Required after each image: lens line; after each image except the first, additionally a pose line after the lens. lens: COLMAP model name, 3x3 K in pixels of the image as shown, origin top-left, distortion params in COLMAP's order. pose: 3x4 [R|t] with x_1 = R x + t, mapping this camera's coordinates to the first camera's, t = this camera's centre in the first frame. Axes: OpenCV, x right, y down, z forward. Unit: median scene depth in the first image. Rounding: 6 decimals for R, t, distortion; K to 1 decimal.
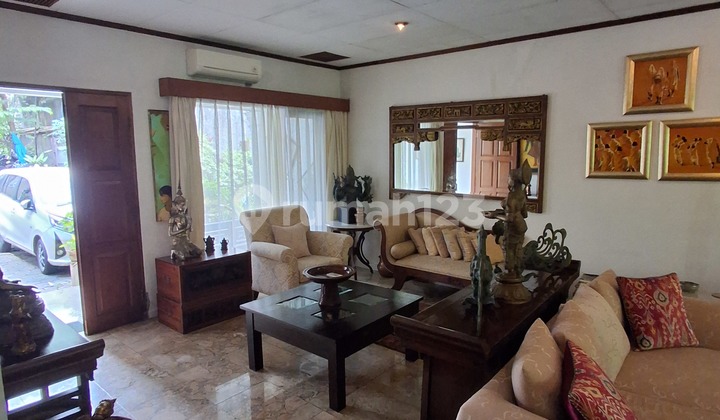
lens RADIAL K [[443.8, 0, 362.7], [0, 443.8, 204.4], [0, 0, 1]] dist [0.002194, -0.003112]
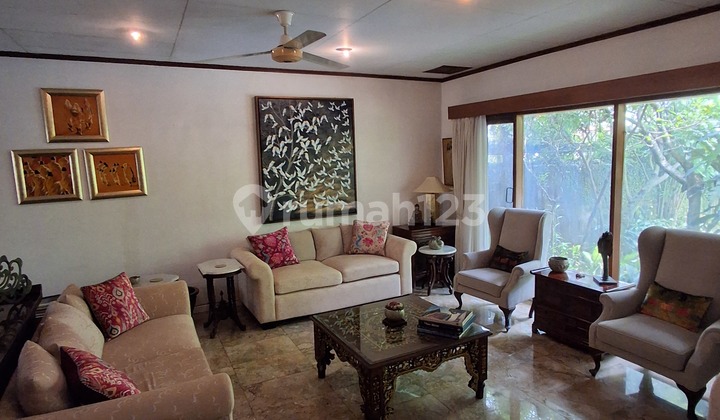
lens RADIAL K [[443.8, 0, 361.9], [0, 443.8, 210.2], [0, 0, 1]] dist [0.002194, -0.003112]
pose [[0.394027, -0.124225, 0.910665, -0.155555], [0.142276, 0.987124, 0.073095, -0.016301], [-0.908020, 0.100764, 0.406628, -0.150467]]
